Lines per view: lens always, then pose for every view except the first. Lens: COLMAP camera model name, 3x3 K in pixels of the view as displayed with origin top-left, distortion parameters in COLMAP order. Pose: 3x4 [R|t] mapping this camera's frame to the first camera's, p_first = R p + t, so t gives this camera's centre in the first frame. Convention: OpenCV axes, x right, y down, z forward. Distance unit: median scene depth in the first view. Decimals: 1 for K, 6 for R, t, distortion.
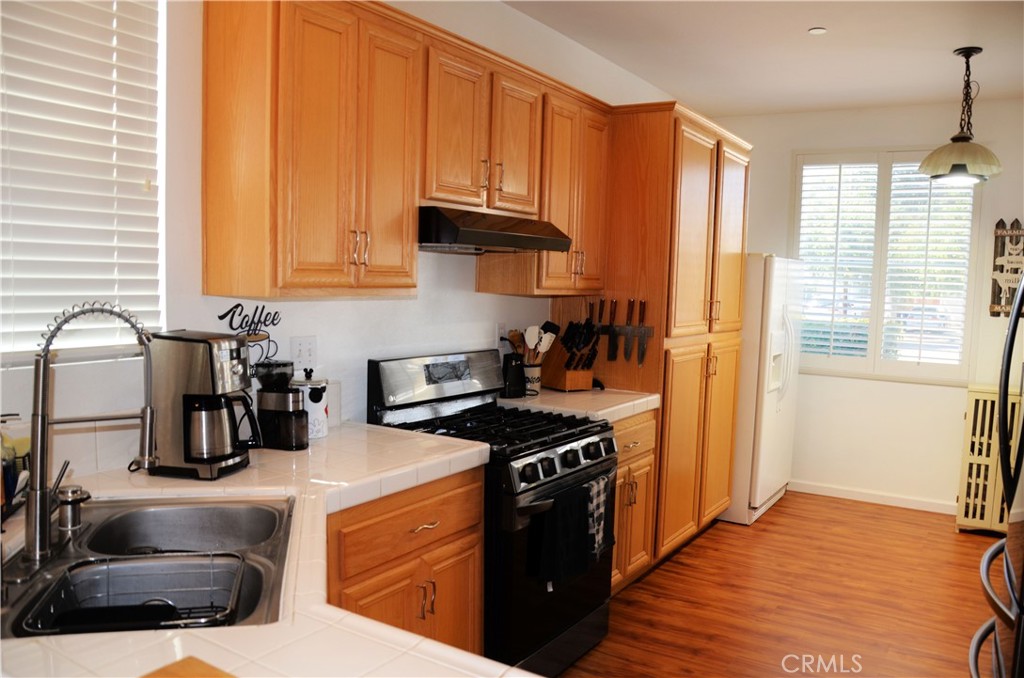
lens RADIAL K [[798.1, 0, 516.3], [0, 798.1, 361.9], [0, 0, 1]] dist [-0.168424, 0.145150]
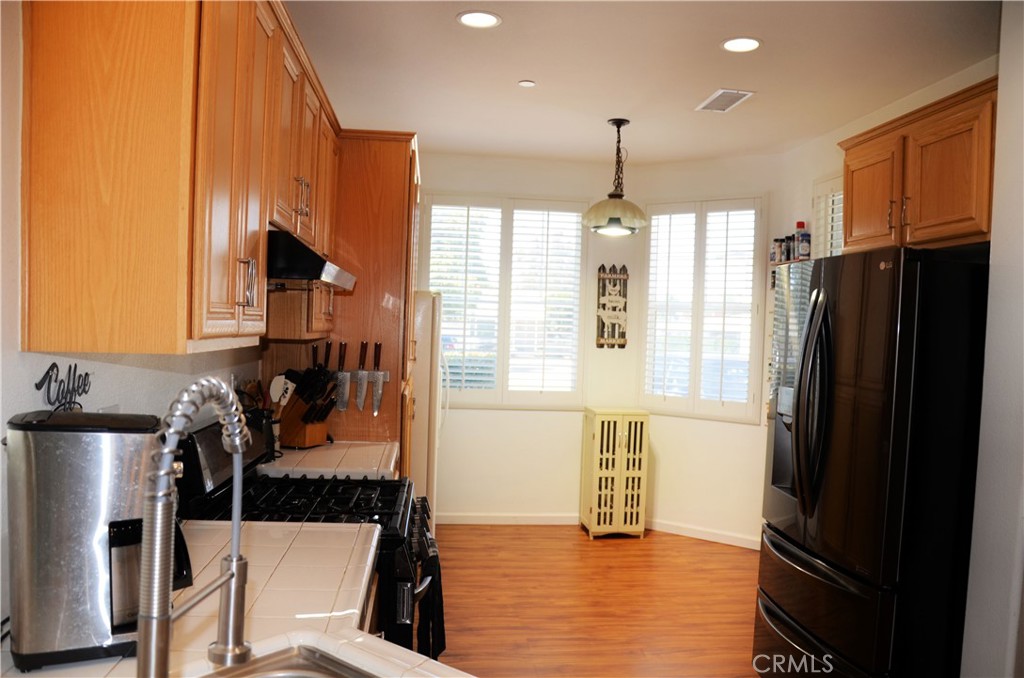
lens RADIAL K [[798.1, 0, 516.3], [0, 798.1, 361.9], [0, 0, 1]] dist [-0.168424, 0.145150]
pose [[0.779660, -0.030813, 0.625444, -0.265908], [0.055295, 0.998275, -0.019748, -0.025156], [-0.623757, 0.049980, 0.780019, 0.163630]]
